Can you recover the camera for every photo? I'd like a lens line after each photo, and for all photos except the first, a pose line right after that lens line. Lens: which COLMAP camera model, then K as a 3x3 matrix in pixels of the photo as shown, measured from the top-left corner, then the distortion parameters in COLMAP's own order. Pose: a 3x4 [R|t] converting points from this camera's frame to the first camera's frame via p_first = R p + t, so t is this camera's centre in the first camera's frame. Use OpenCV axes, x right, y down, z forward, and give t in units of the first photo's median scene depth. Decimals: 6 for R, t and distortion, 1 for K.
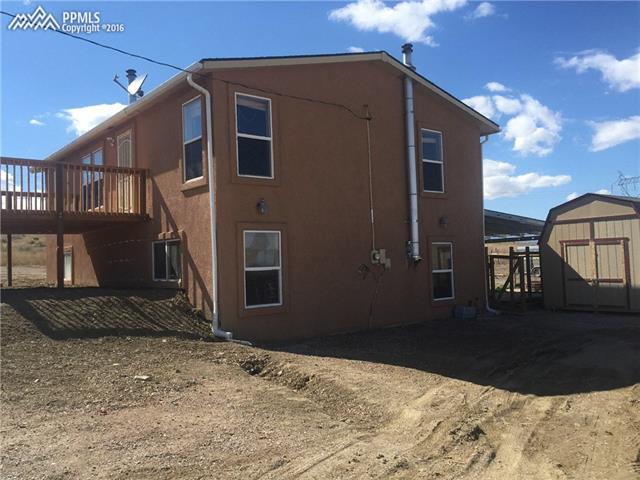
lens RADIAL K [[549.0, 0, 317.8], [0, 549.0, 245.0], [0, 0, 1]] dist [0.022254, -0.021474]
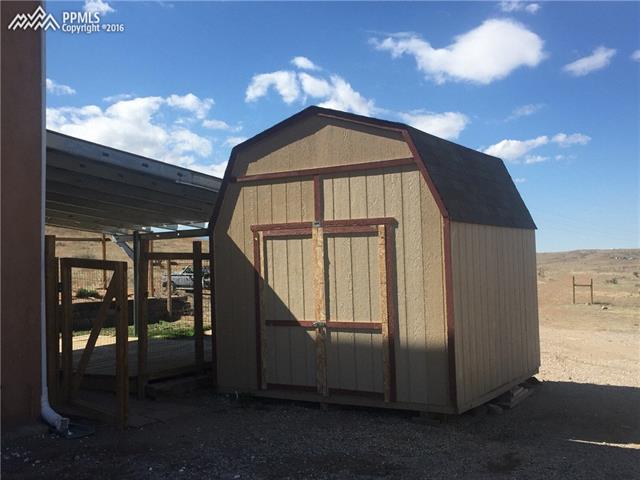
lens RADIAL K [[703.8, 0, 321.7], [0, 703.8, 239.4], [0, 0, 1]] dist [-0.024924, 0.000000]
pose [[0.940632, 0.028595, 0.338221, 0.320966], [-0.022520, 0.999507, -0.021871, 0.012512], [-0.338679, 0.012956, 0.940813, 0.509339]]
